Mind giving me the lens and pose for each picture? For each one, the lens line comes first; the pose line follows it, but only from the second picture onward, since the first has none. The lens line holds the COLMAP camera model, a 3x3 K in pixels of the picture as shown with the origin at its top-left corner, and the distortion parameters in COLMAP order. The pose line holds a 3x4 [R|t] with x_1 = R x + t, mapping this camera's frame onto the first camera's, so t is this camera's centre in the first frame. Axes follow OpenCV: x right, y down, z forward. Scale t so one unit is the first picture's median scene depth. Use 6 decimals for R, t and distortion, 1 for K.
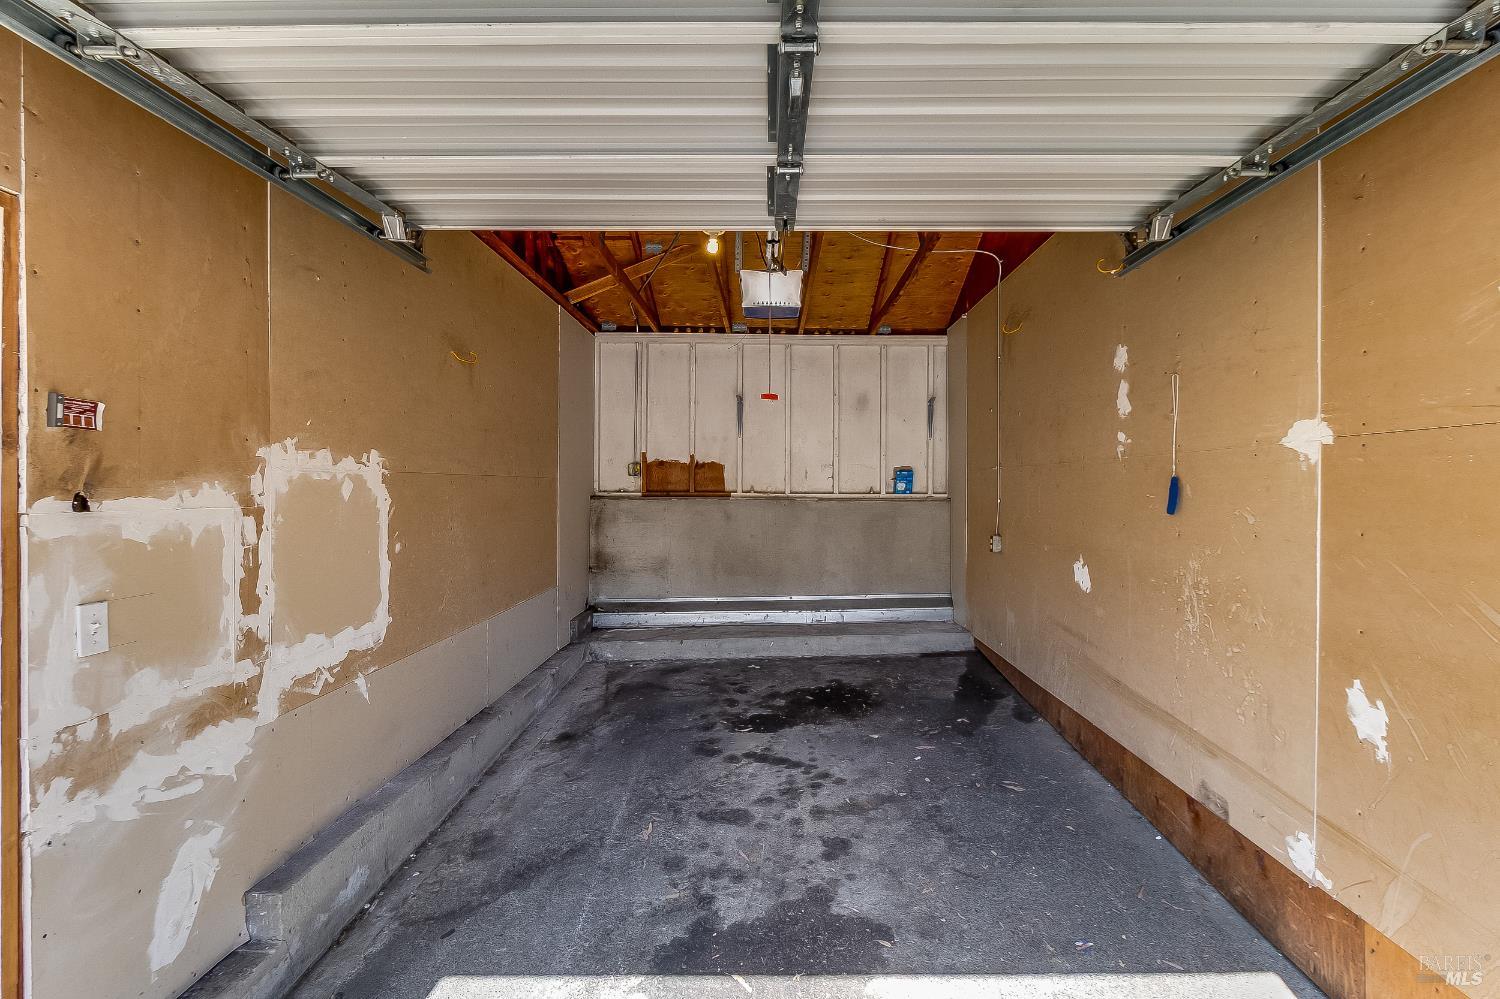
lens RADIAL K [[737.7, 0, 755.2], [0, 737.7, 492.1], [0, 0, 1]] dist [-0.001763, -0.000261]
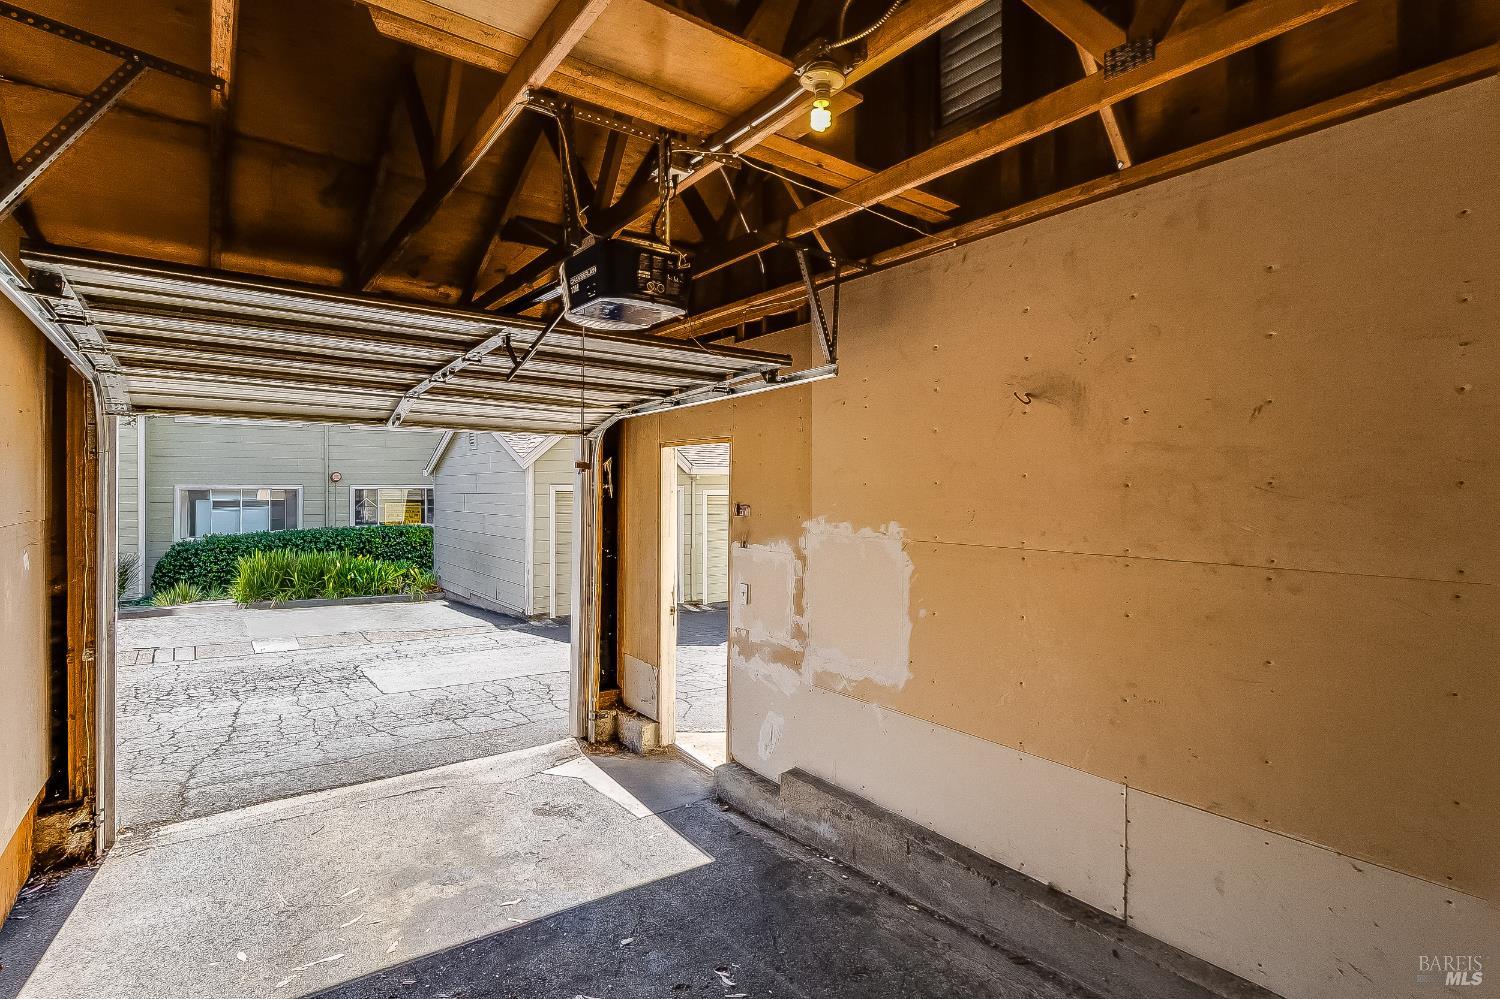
lens RADIAL K [[737.7, 0, 750.8], [0, 737.7, 496.9], [0, 0, 1]] dist [-0.001763, -0.000261]
pose [[-0.791116, -0.004725, -0.611648, 0.487710], [-0.014307, 0.999840, 0.010780, -0.135272], [0.611499, 0.017279, -0.791056, 2.293551]]
